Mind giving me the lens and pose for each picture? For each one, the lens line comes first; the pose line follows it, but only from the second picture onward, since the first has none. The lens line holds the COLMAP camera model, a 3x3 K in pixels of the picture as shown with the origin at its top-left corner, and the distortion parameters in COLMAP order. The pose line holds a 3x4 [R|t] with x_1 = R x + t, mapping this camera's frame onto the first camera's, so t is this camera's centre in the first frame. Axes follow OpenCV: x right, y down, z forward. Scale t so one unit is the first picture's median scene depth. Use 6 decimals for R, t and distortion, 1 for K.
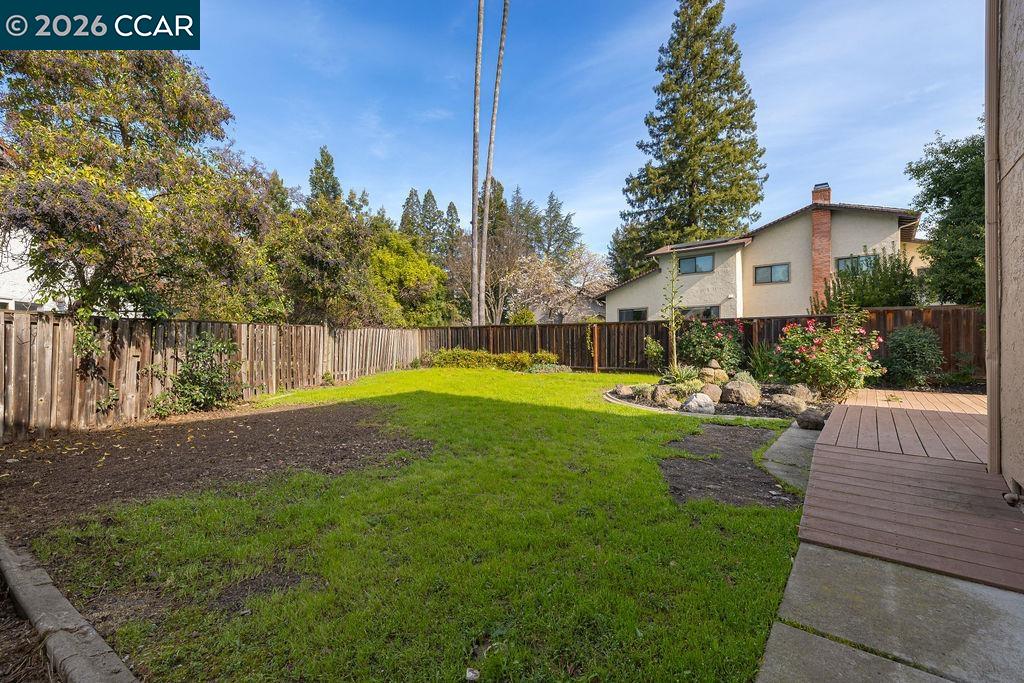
lens RADIAL K [[436.7, 0, 504.3], [0, 436.7, 340.7], [0, 0, 1]] dist [0.000326, 0.000060]
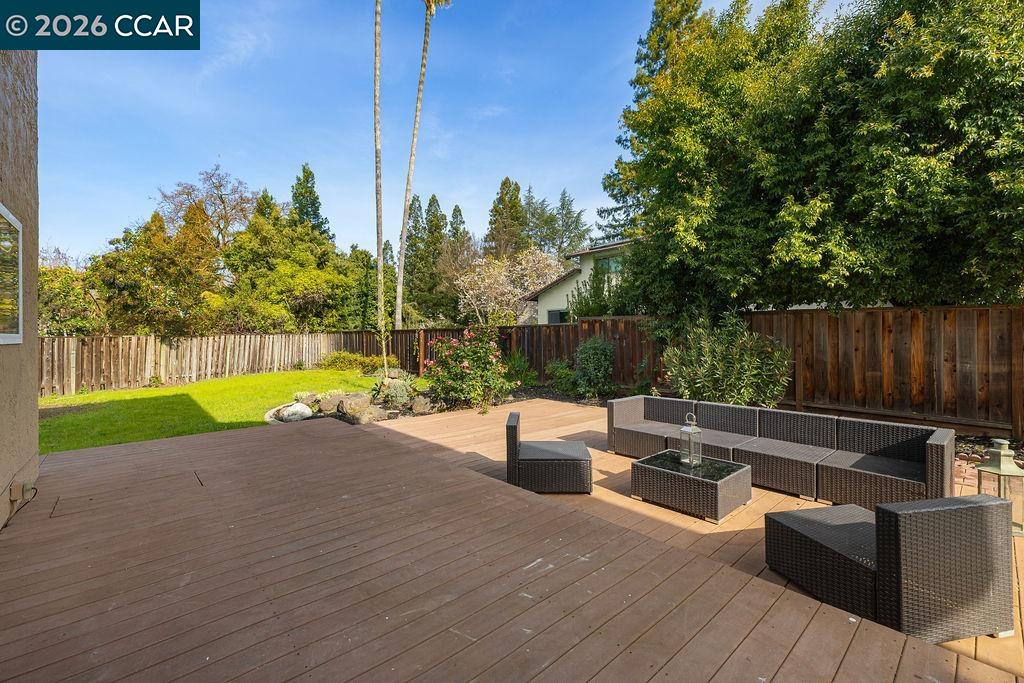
lens RADIAL K [[450.4, 0, 512.0], [0, 450.4, 341.5], [0, 0, 1]] dist [-0.017657, -0.000059]
pose [[0.991158, -0.008821, -0.132396, 0.145148], [0.009283, 0.999953, 0.002868, -0.002906], [0.132364, -0.004072, 0.991193, -0.017409]]
